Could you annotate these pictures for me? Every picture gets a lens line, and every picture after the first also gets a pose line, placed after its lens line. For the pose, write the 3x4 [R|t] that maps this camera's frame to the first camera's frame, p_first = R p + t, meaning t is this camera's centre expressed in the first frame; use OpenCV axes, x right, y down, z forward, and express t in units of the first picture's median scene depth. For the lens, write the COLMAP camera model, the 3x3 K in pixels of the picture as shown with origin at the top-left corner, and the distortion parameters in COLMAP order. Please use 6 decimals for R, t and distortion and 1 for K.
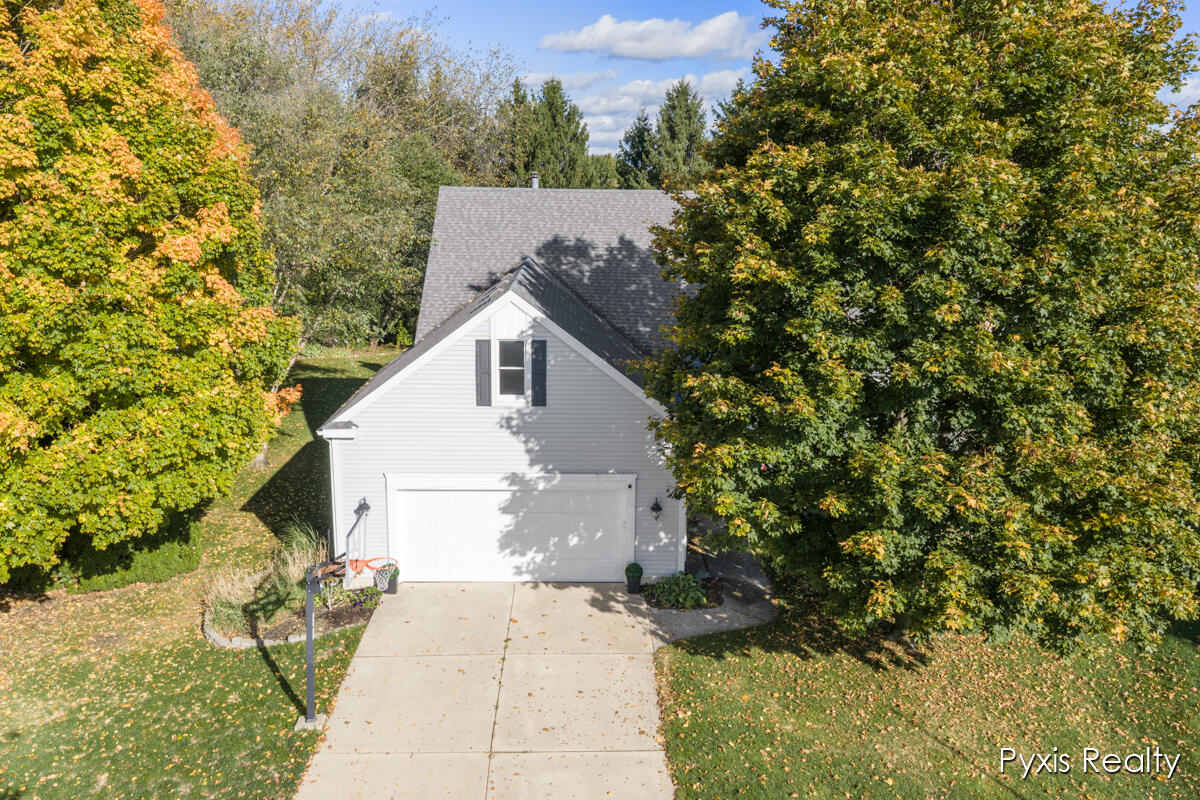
lens RADIAL K [[991.8, 0, 596.7], [0, 991.8, 403.5], [0, 0, 1]] dist [0.005567, -0.009916]
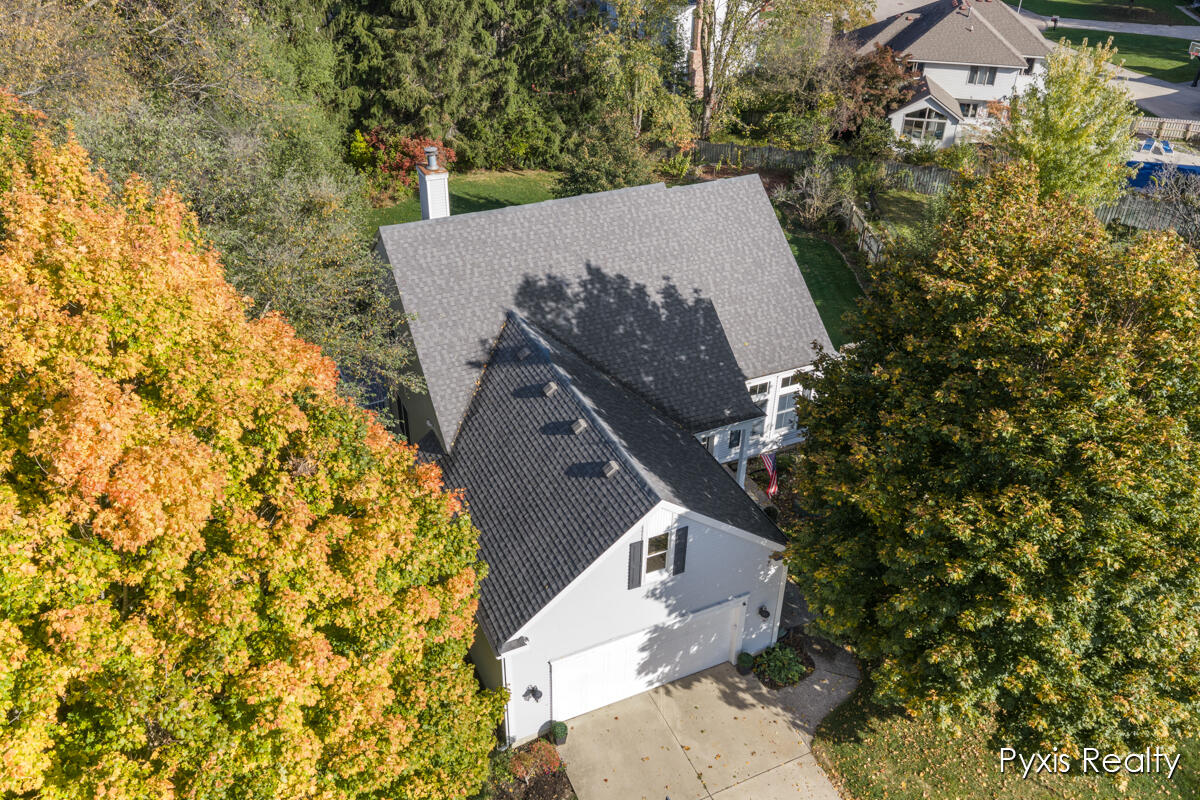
lens RADIAL K [[991.8, 0, 603.4], [0, 991.8, 397.2], [0, 0, 1]] dist [0.005567, -0.009916]
pose [[0.913397, -0.221226, 0.341710, -0.463660], [0.078010, 0.919005, 0.386452, -0.604565], [-0.399526, -0.326327, 0.856674, 0.148493]]
